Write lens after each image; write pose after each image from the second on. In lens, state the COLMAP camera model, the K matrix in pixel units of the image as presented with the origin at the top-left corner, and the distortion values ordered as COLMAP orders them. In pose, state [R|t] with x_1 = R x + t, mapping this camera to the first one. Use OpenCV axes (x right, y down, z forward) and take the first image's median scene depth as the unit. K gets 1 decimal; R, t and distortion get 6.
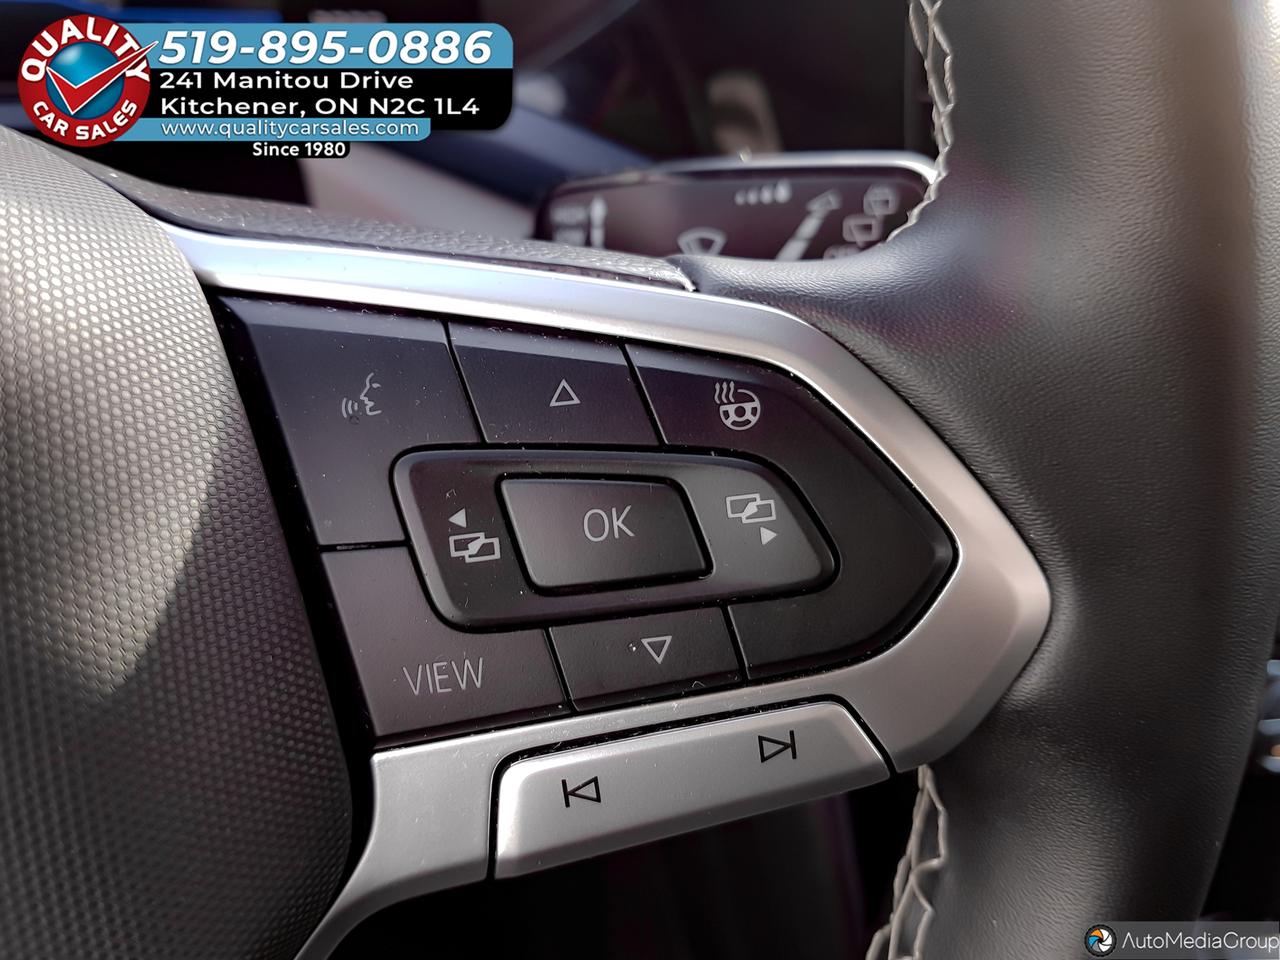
lens RADIAL K [[1014.9, 0, 634.0], [0, 1014.9, 497.1], [0, 0, 1]] dist [0.007082, -0.041659]
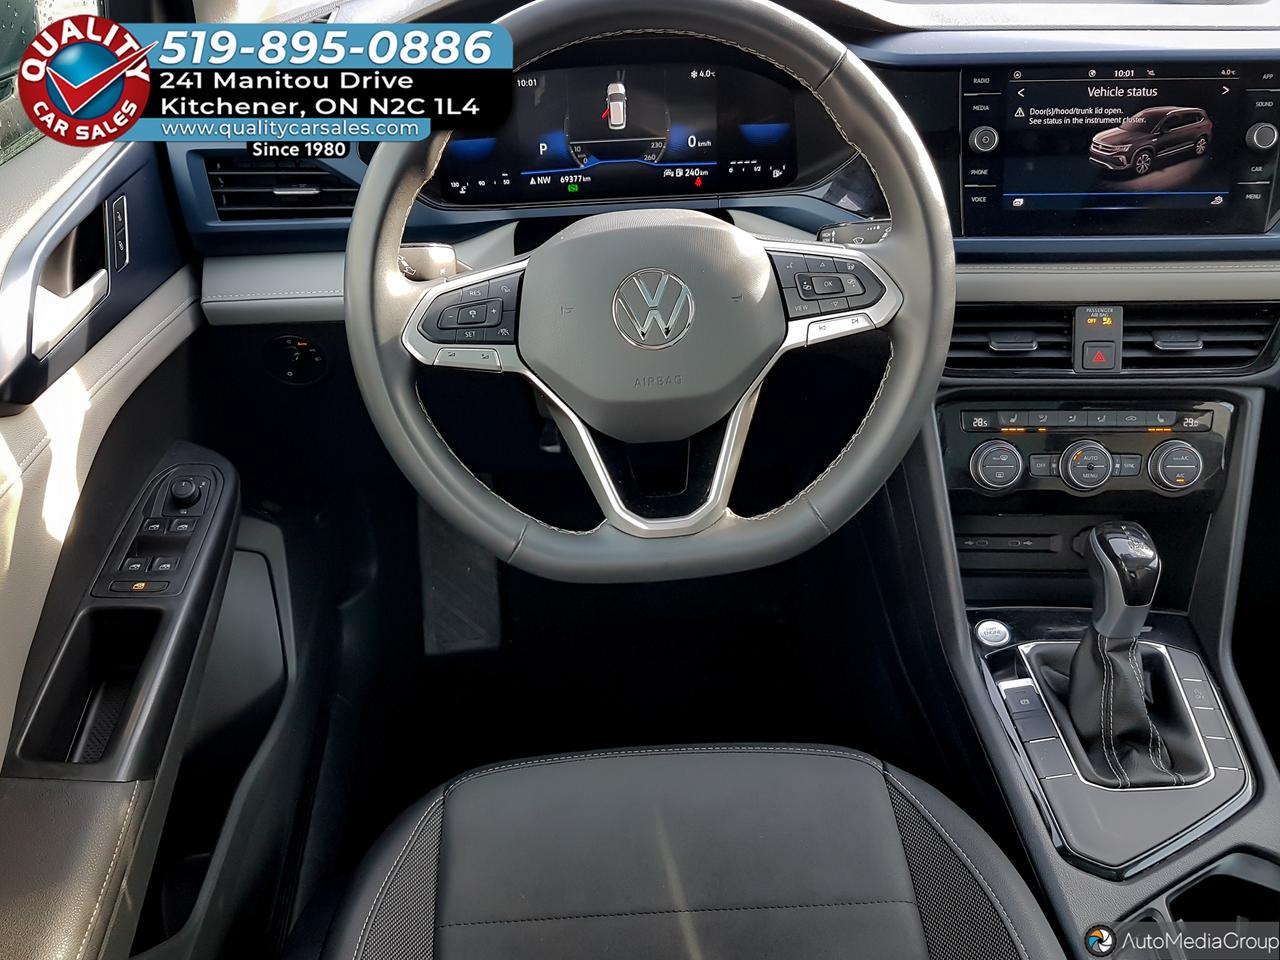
lens RADIAL K [[1125.5, 0, 619.5], [0, 1125.5, 468.7], [0, 0, 1]] dist [0.032747, -0.077180]
pose [[0.968816, 0.028350, -0.246155, 0.460891], [-0.041251, 0.998023, -0.047413, 1.521432], [0.244324, 0.056088, 0.968070, -5.921962]]
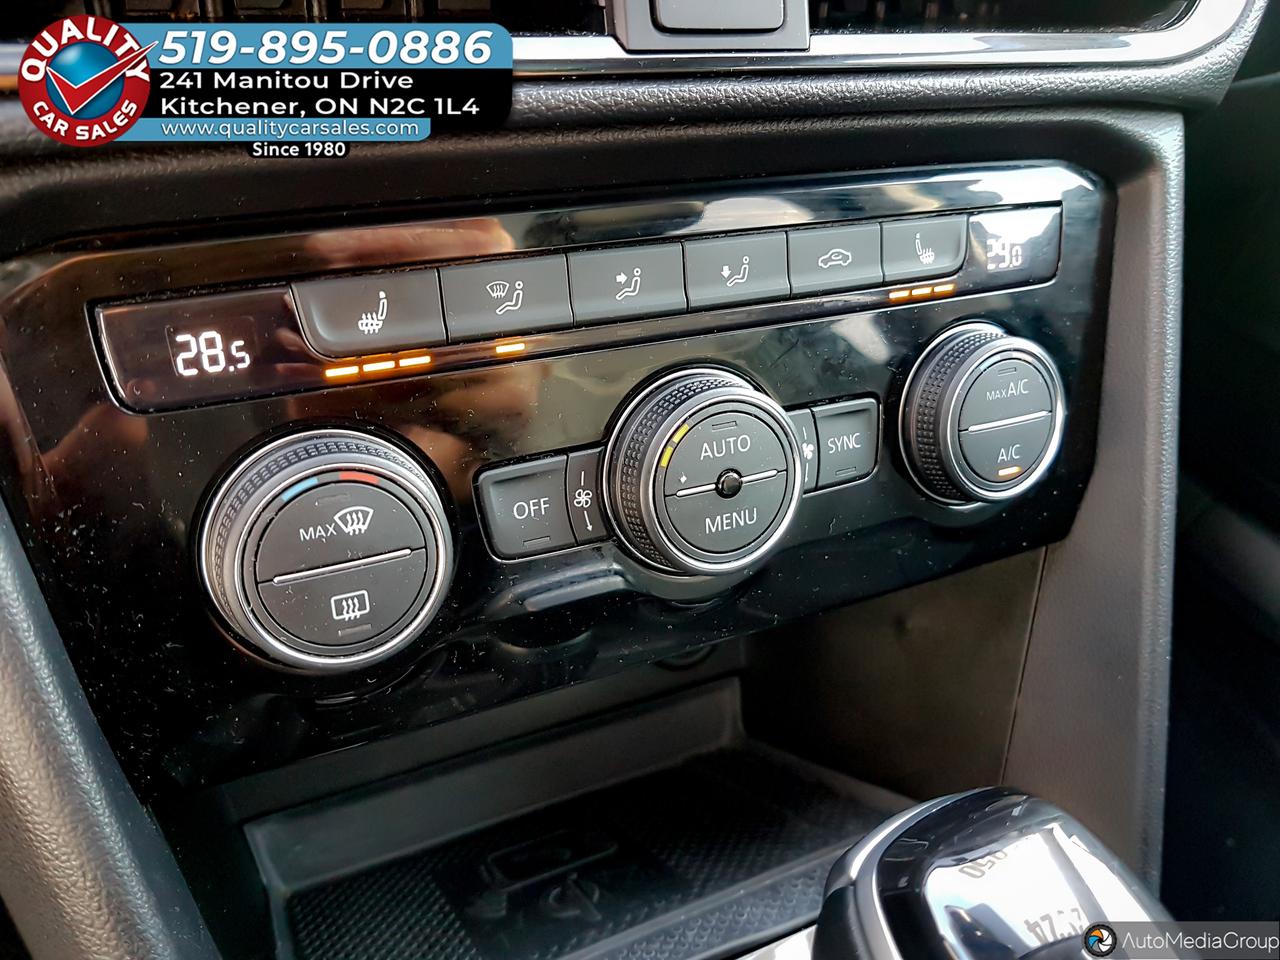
lens RADIAL K [[1014.9, 0, 634.0], [0, 1014.9, 497.1], [0, 0, 1]] dist [0.007082, -0.041659]
pose [[0.962893, -0.143328, 0.228680, 1.288031], [0.123863, 0.987509, 0.097387, 0.732198], [-0.239782, -0.065448, 0.968618, 2.026104]]
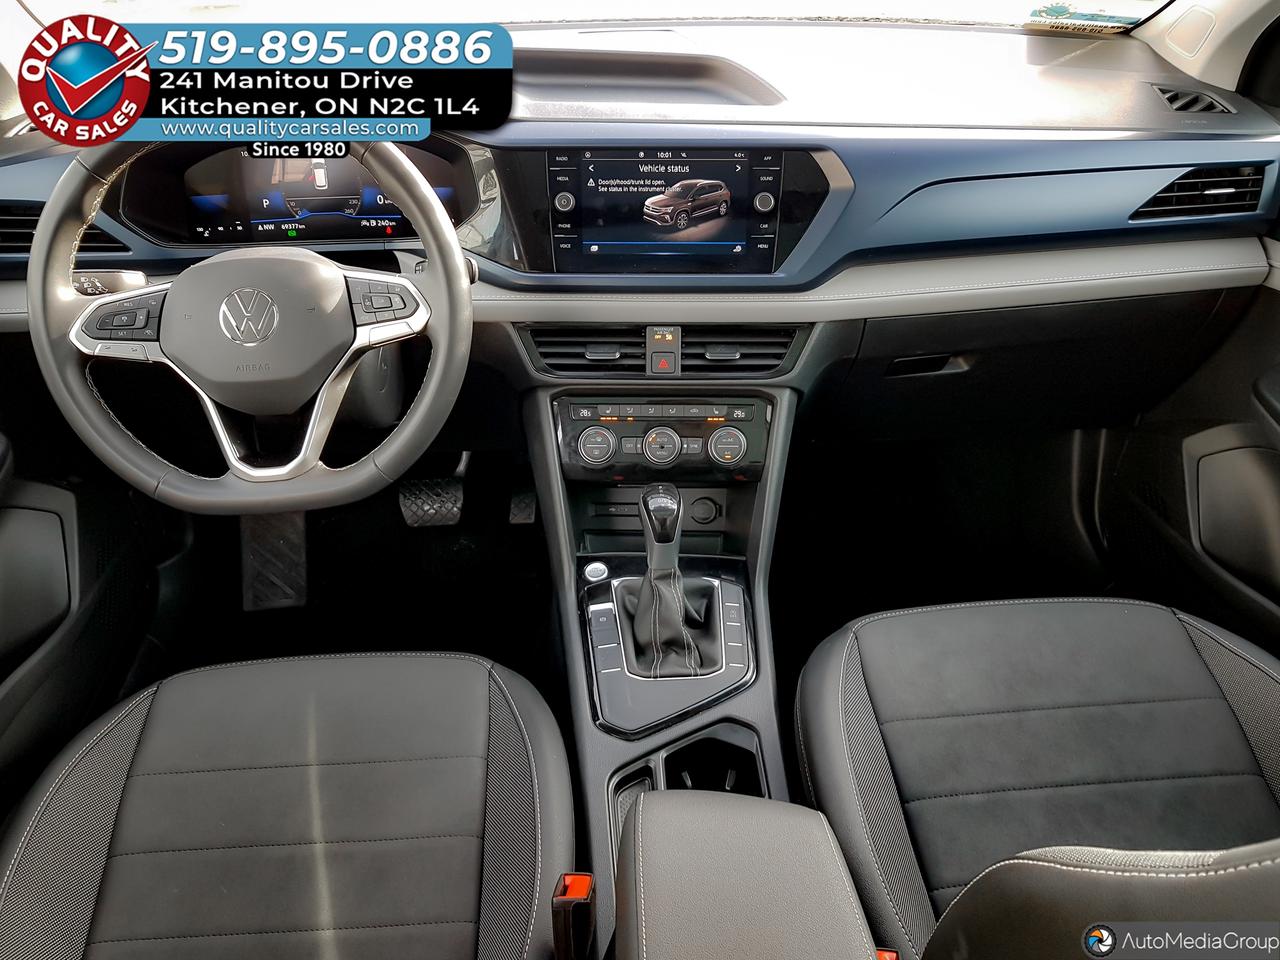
lens RADIAL K [[1026.1, 0, 640.0], [0, 1026.1, 480.0], [0, 0, 1]] dist [0.003189, -0.003588]
pose [[0.975980, 0.031627, -0.215553, 4.078281], [-0.046850, 0.996727, -0.065879, 2.027402], [0.212764, 0.074395, 0.974267, -7.021671]]
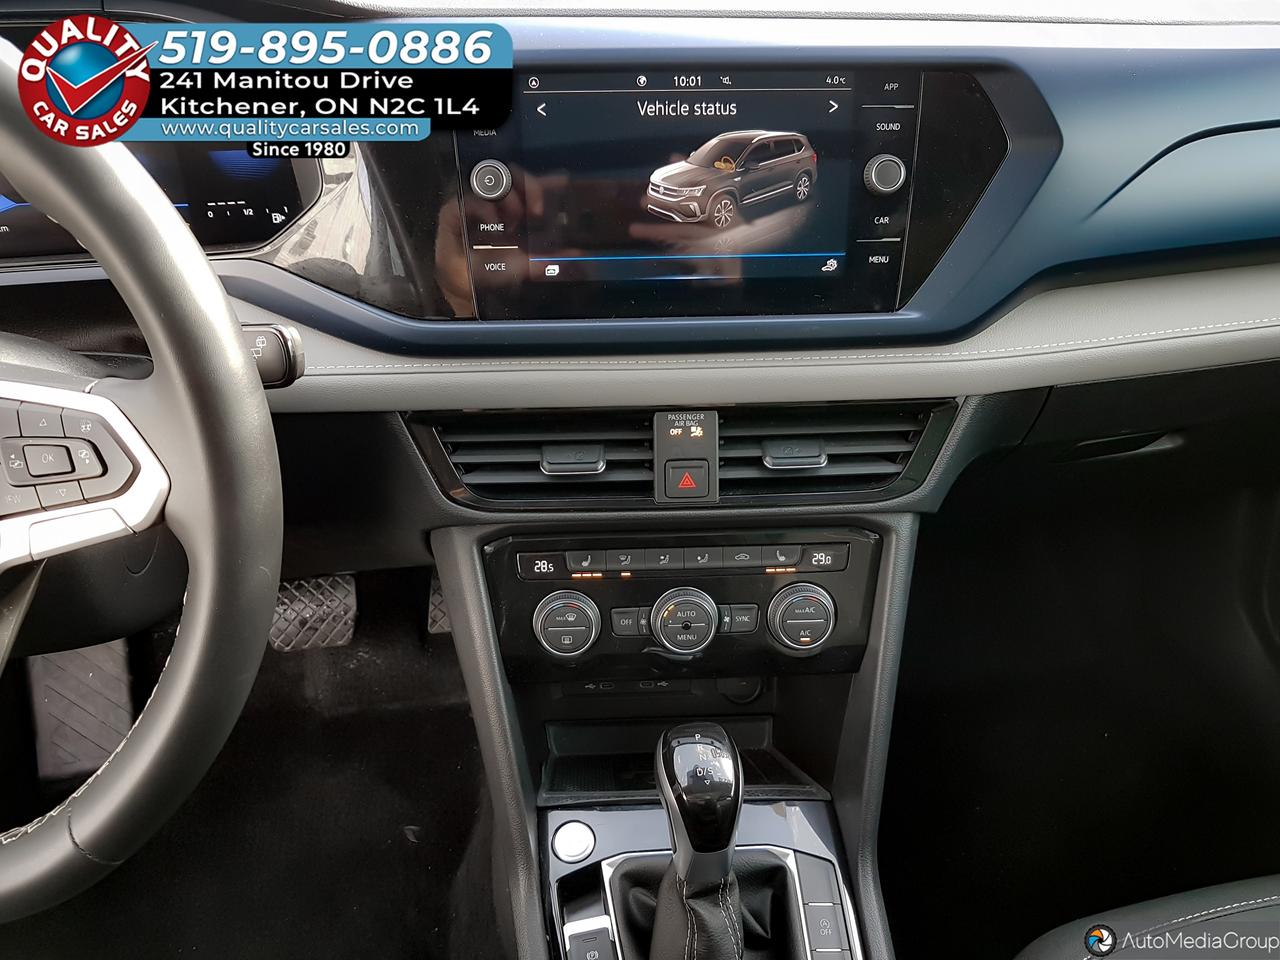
lens RADIAL K [[1014.9, 0, 634.0], [0, 1014.9, 497.1], [0, 0, 1]] dist [0.007082, -0.041659]
pose [[0.987814, 0.013803, -0.155024, 2.519957], [-0.012757, 0.999889, 0.007740, 0.106870], [0.155113, -0.005668, 0.987880, -2.182624]]
